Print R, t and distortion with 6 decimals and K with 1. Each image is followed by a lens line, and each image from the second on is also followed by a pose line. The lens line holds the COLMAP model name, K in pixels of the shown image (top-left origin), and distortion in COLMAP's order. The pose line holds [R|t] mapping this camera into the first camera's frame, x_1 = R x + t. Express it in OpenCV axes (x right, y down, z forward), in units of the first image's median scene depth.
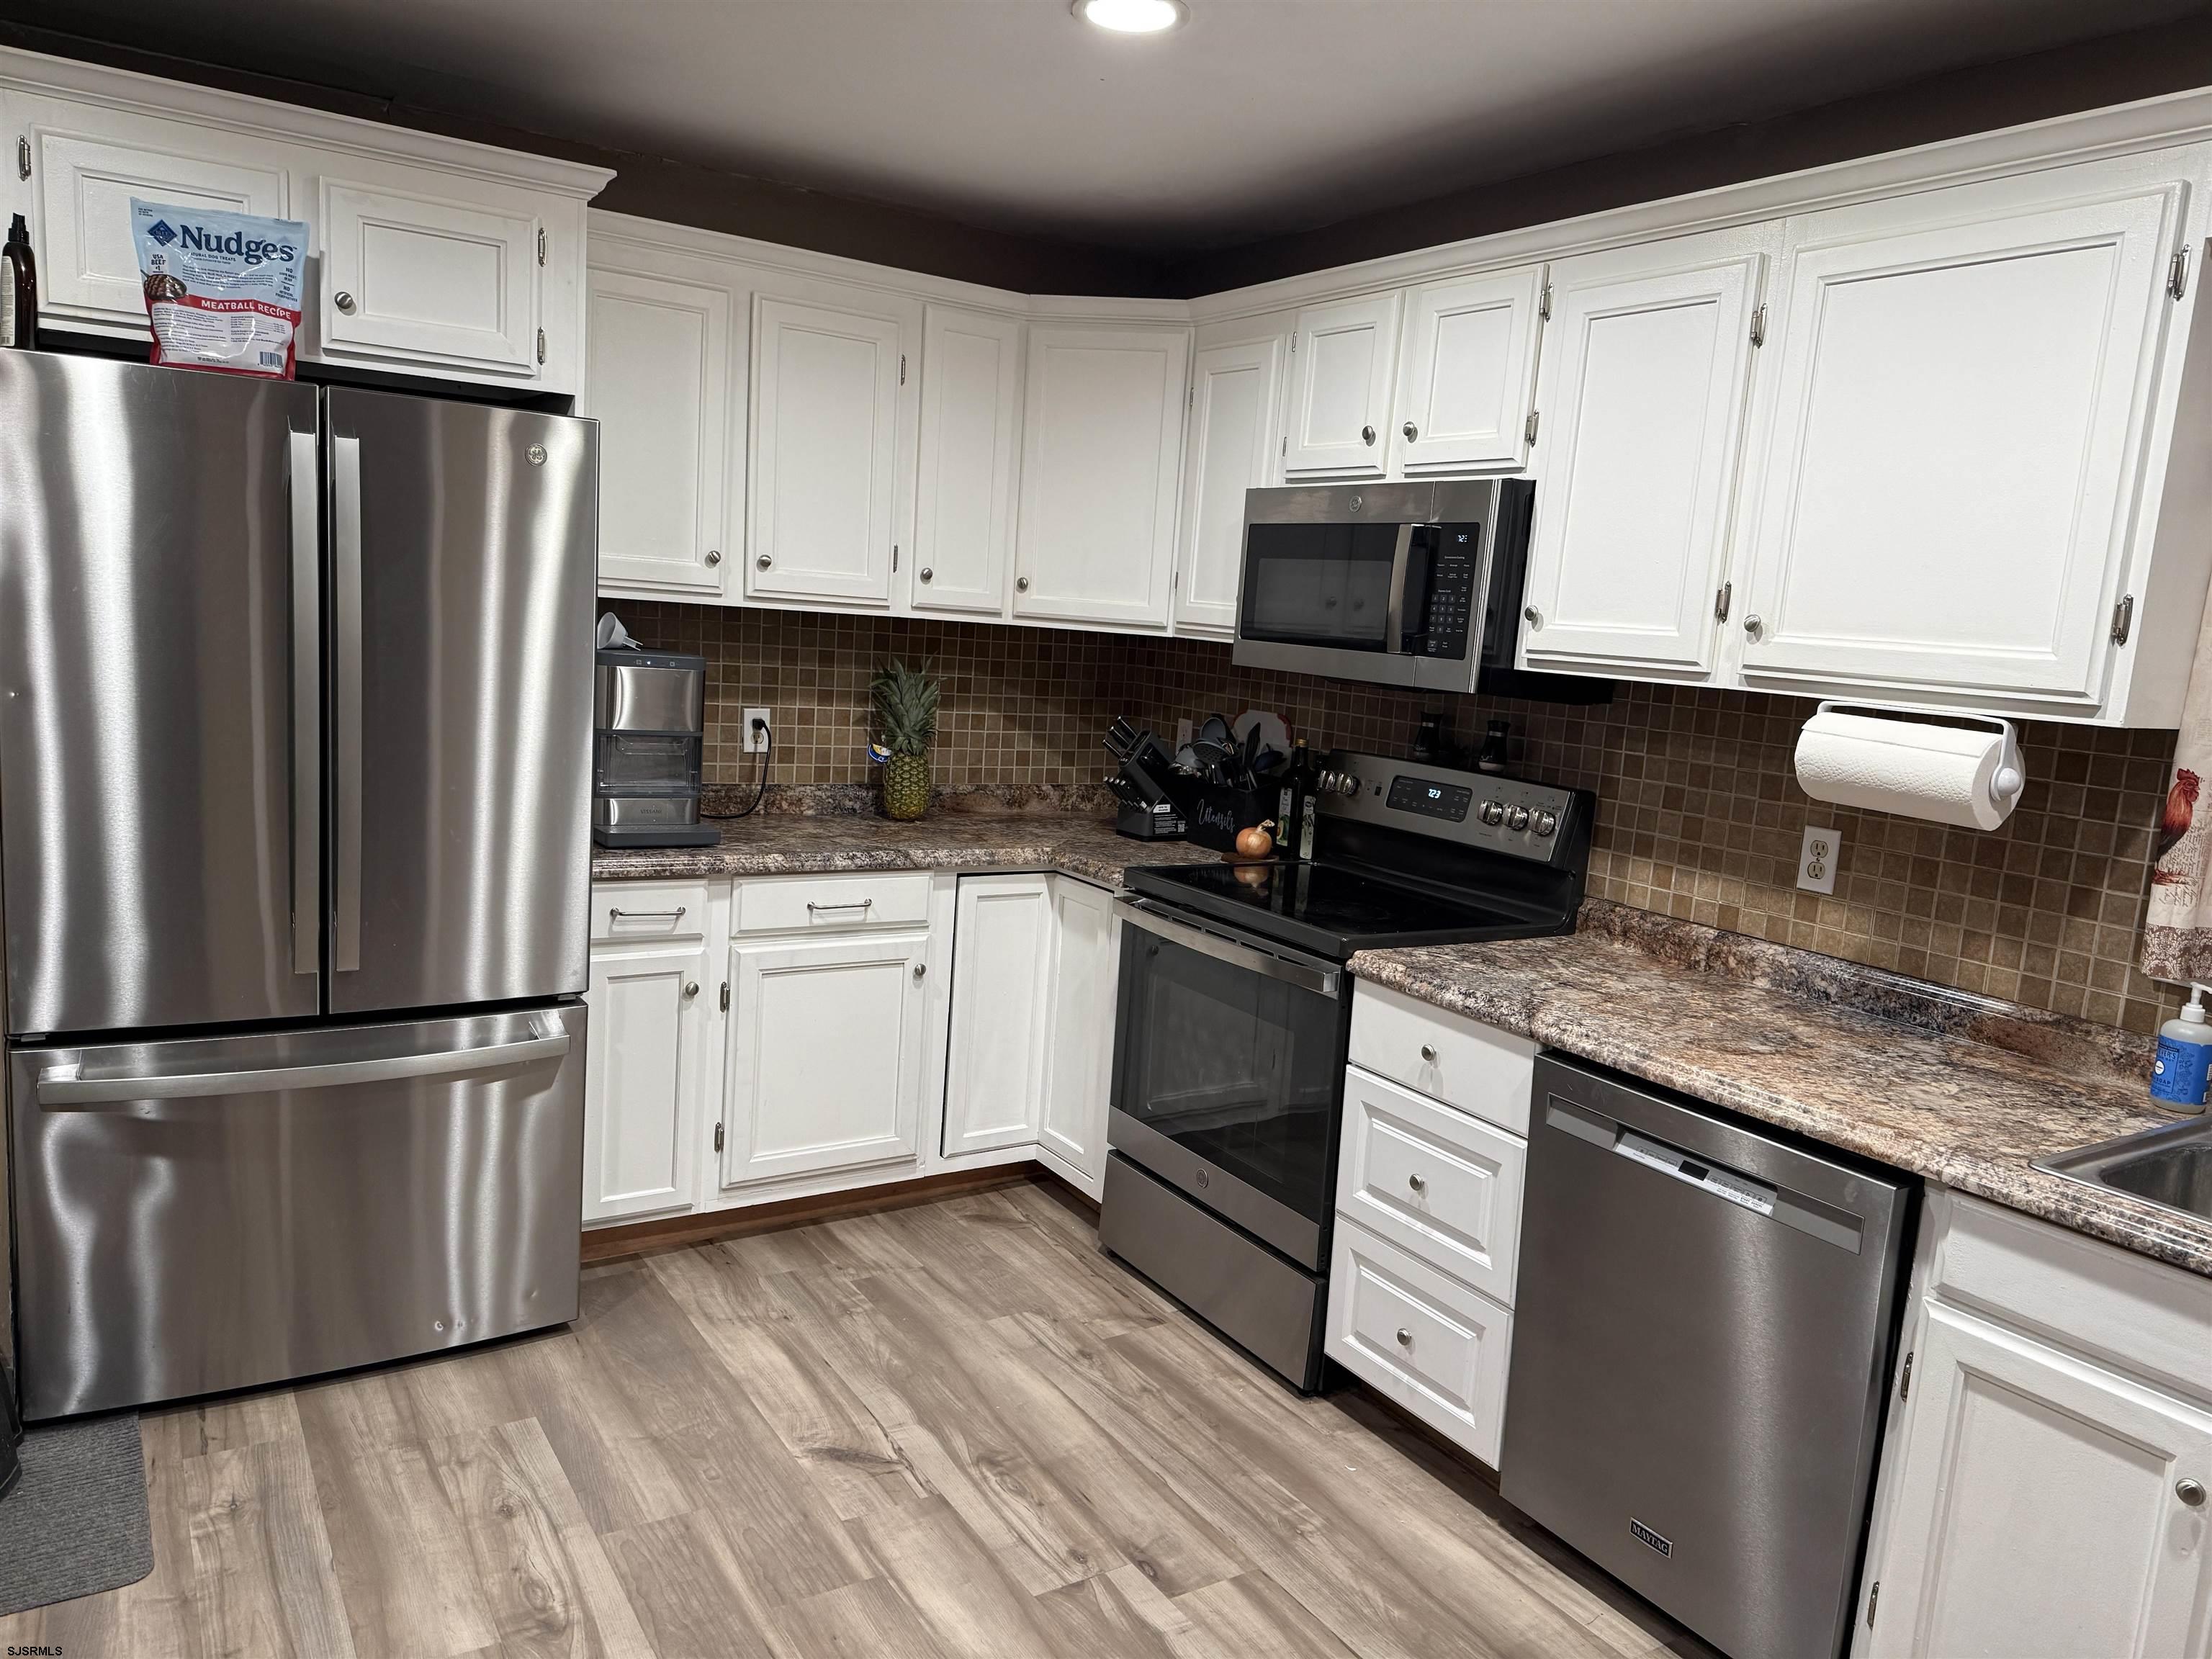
lens RADIAL K [[1547.1, 0, 1106.0], [0, 1547.1, 837.2], [0, 0, 1]] dist [0.122565, -0.192930]
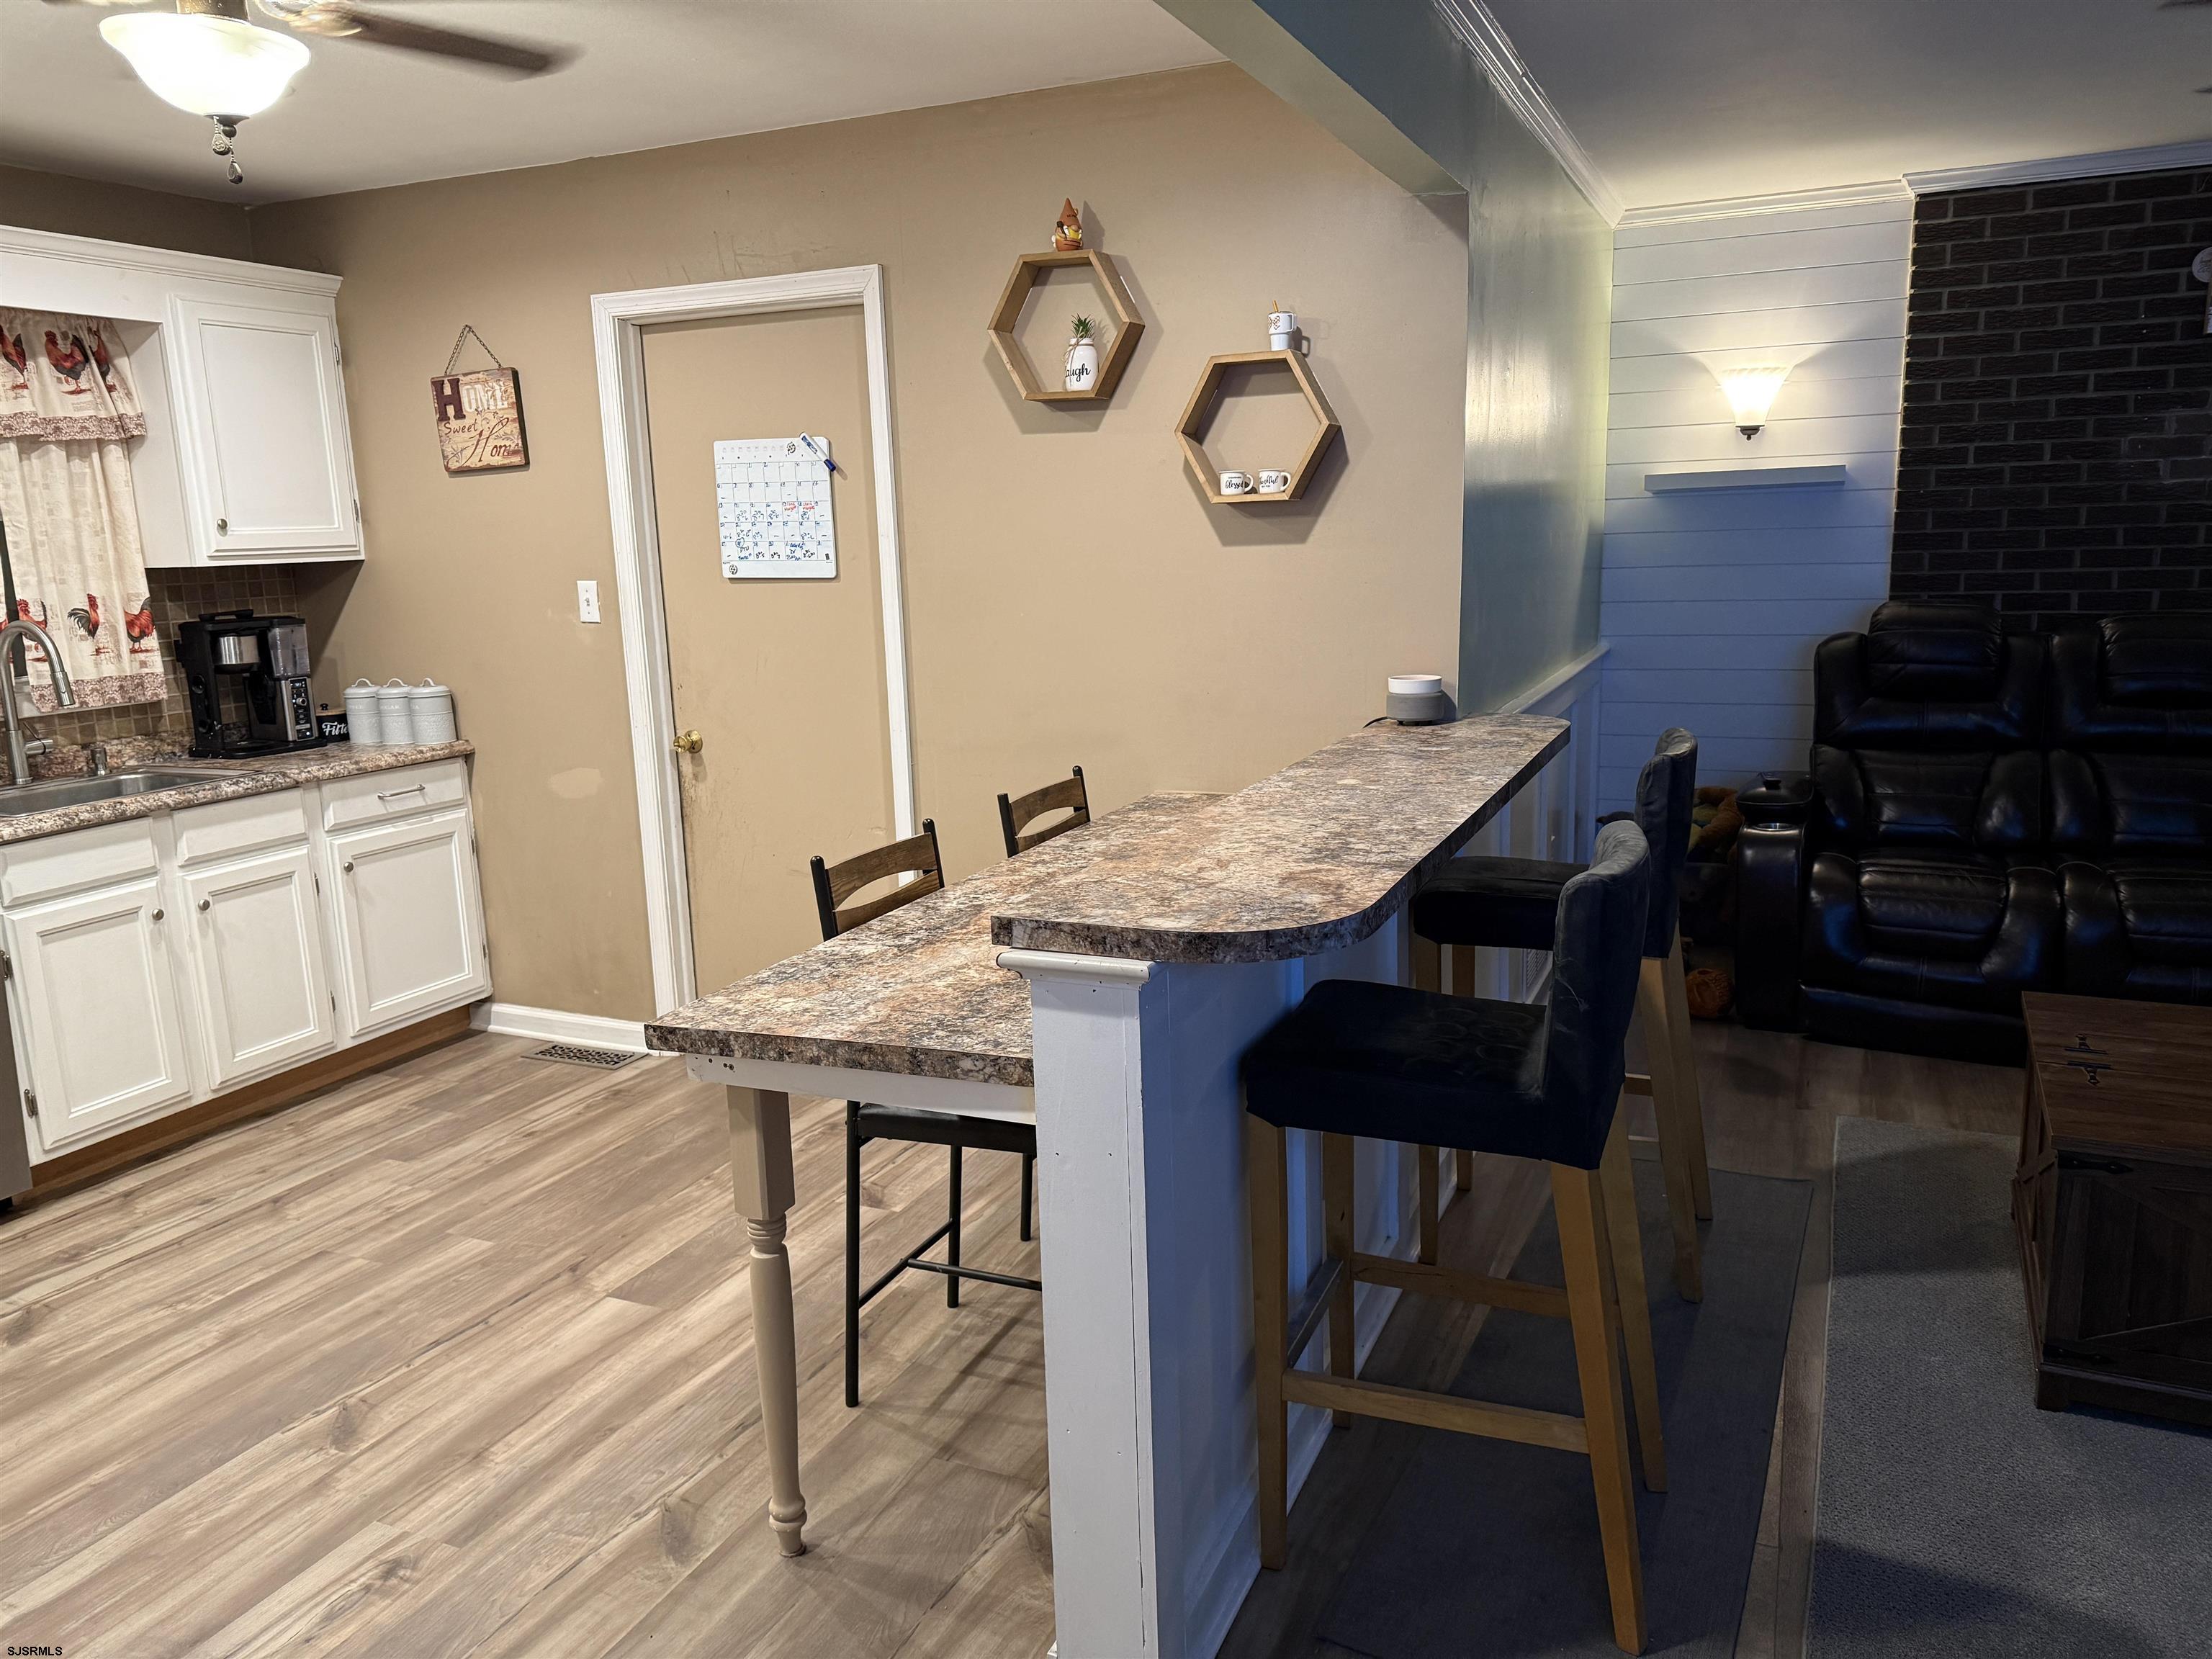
lens RADIAL K [[1568.1, 0, 1136.0], [0, 1568.1, 832.7], [0, 0, 1]] dist [-0.001550, -0.006724]
pose [[-0.560643, -0.214702, 0.799739, -1.003433], [0.114875, 0.936296, 0.331894, -0.143009], [-0.820051, 0.277944, -0.500264, 0.534119]]
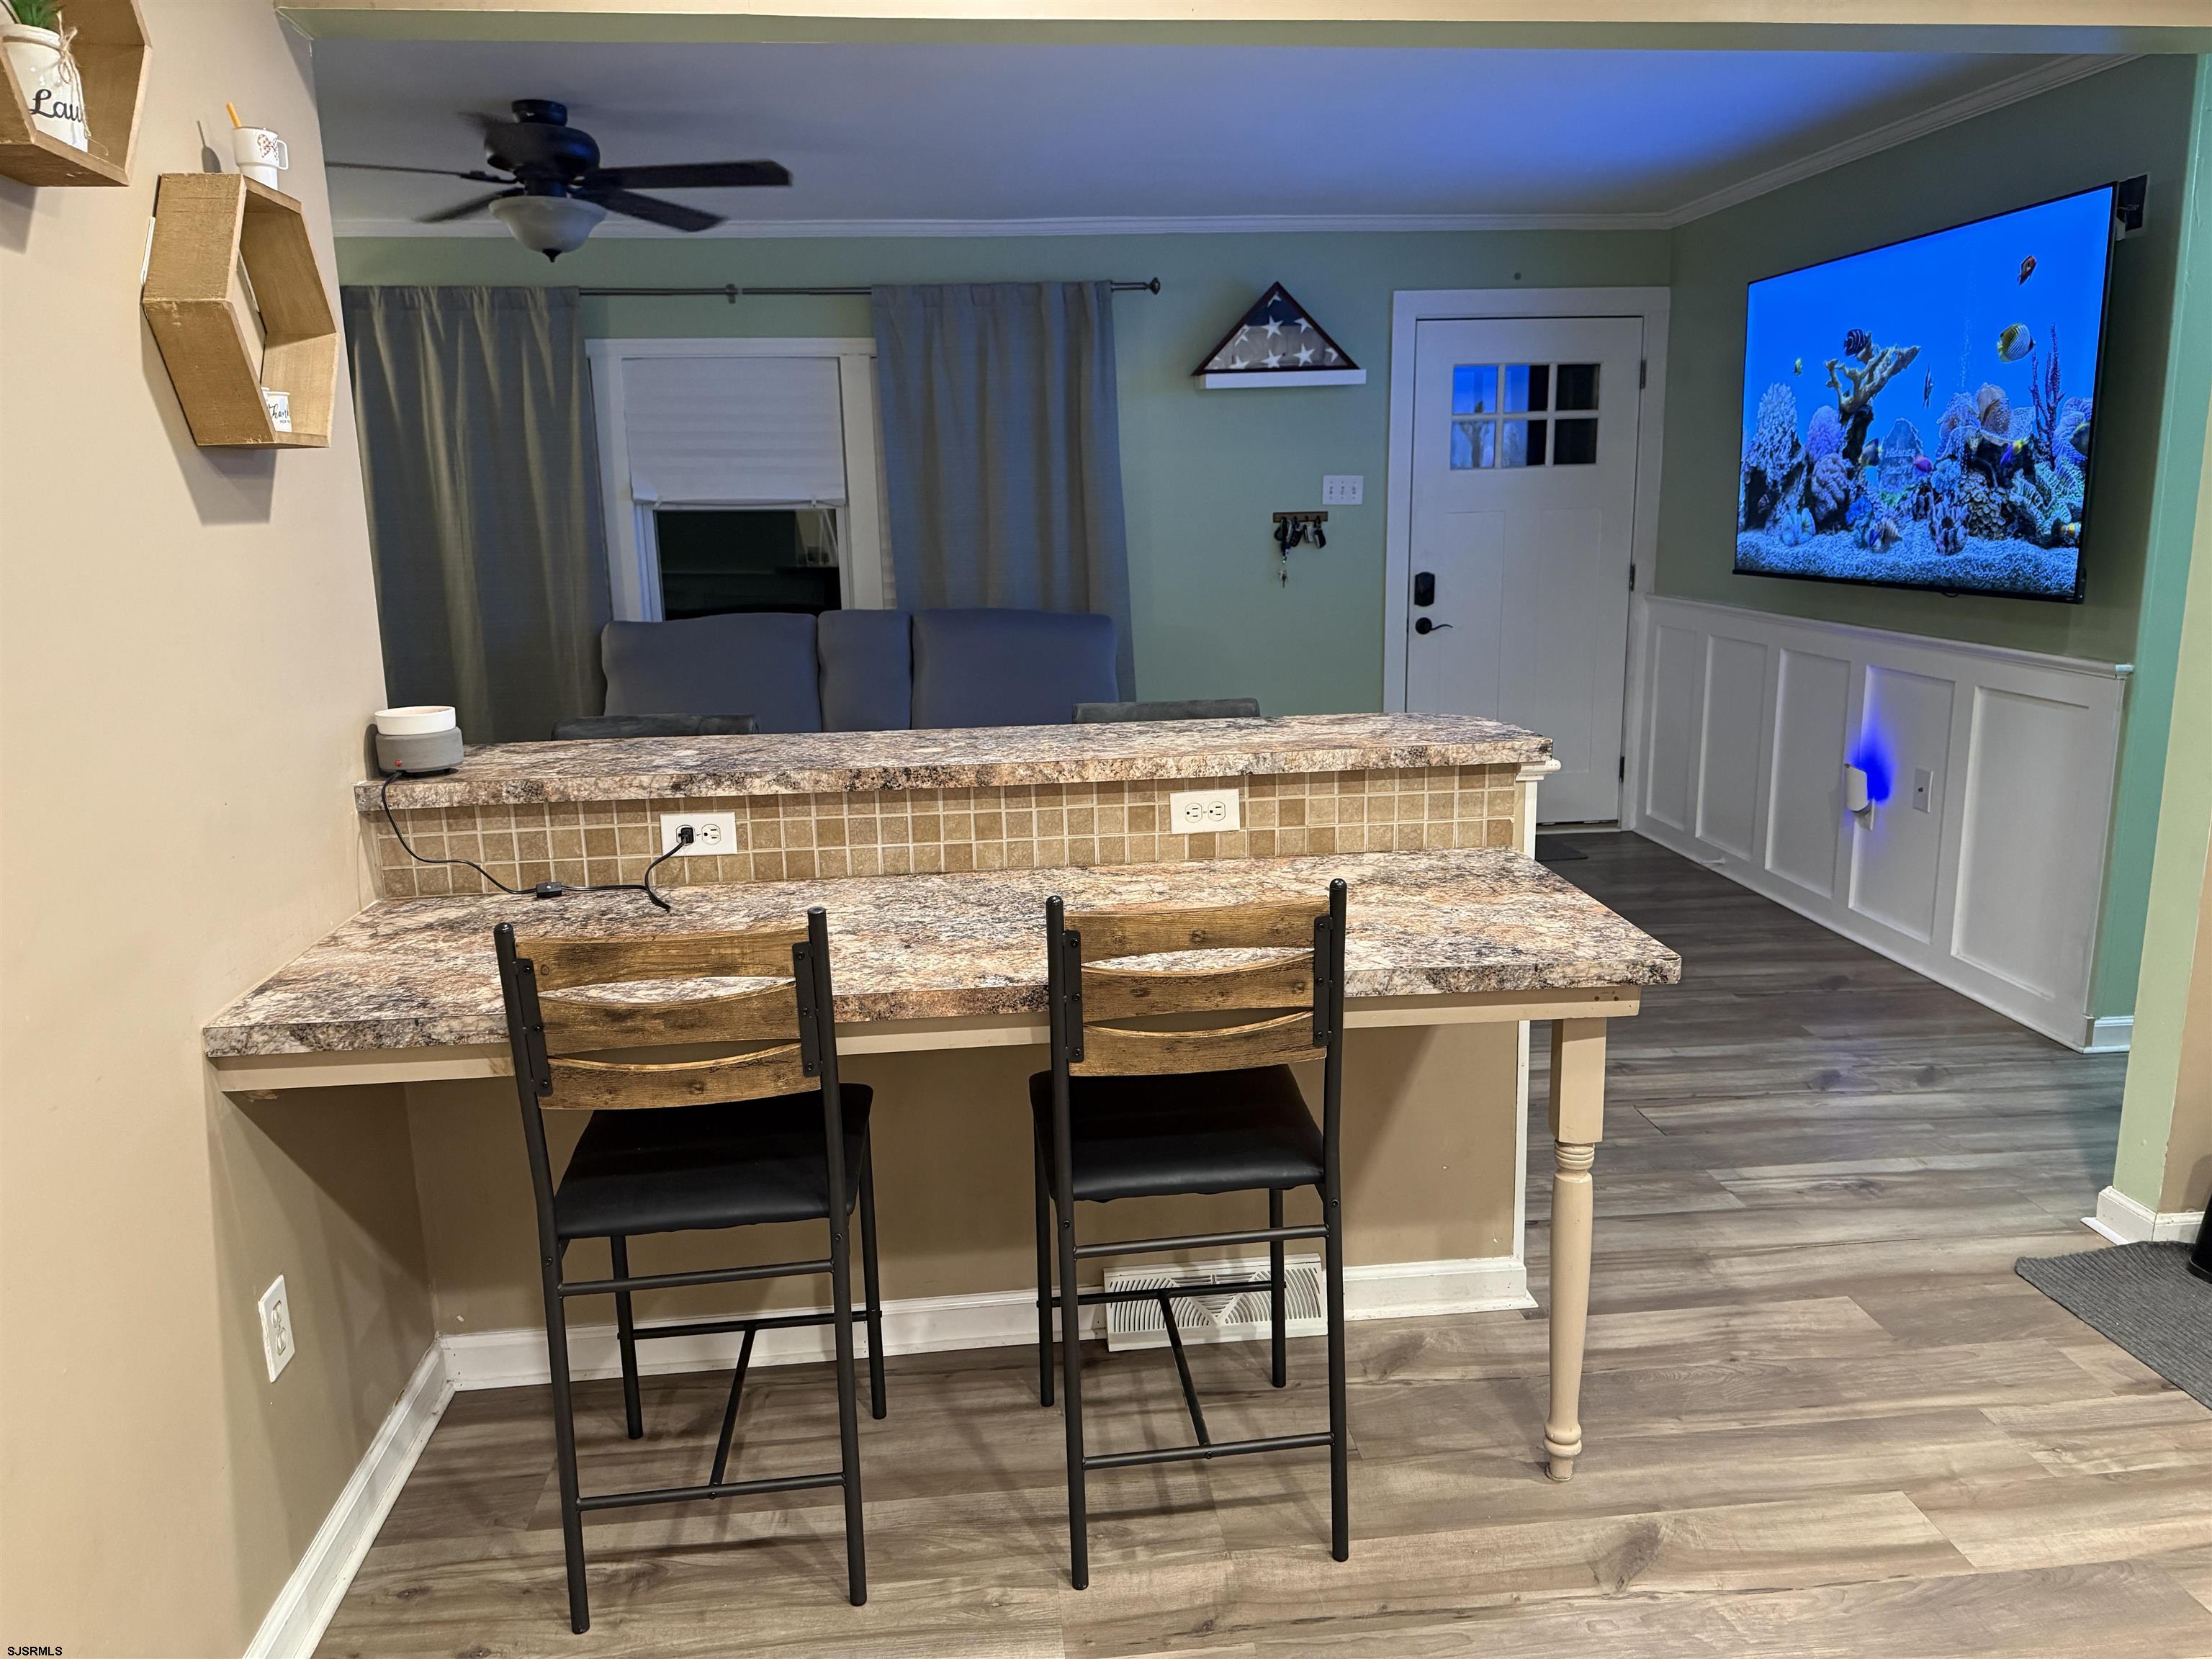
lens RADIAL K [[1549.7, 0, 1106.9], [0, 1549.7, 850.2], [0, 0, 1]] dist [0.031525, -0.000353]
pose [[-0.451665, 0.141629, -0.880874, 0.353077], [-0.142356, 0.963230, 0.227863, -0.023011], [0.880757, 0.228316, -0.414896, 0.440494]]
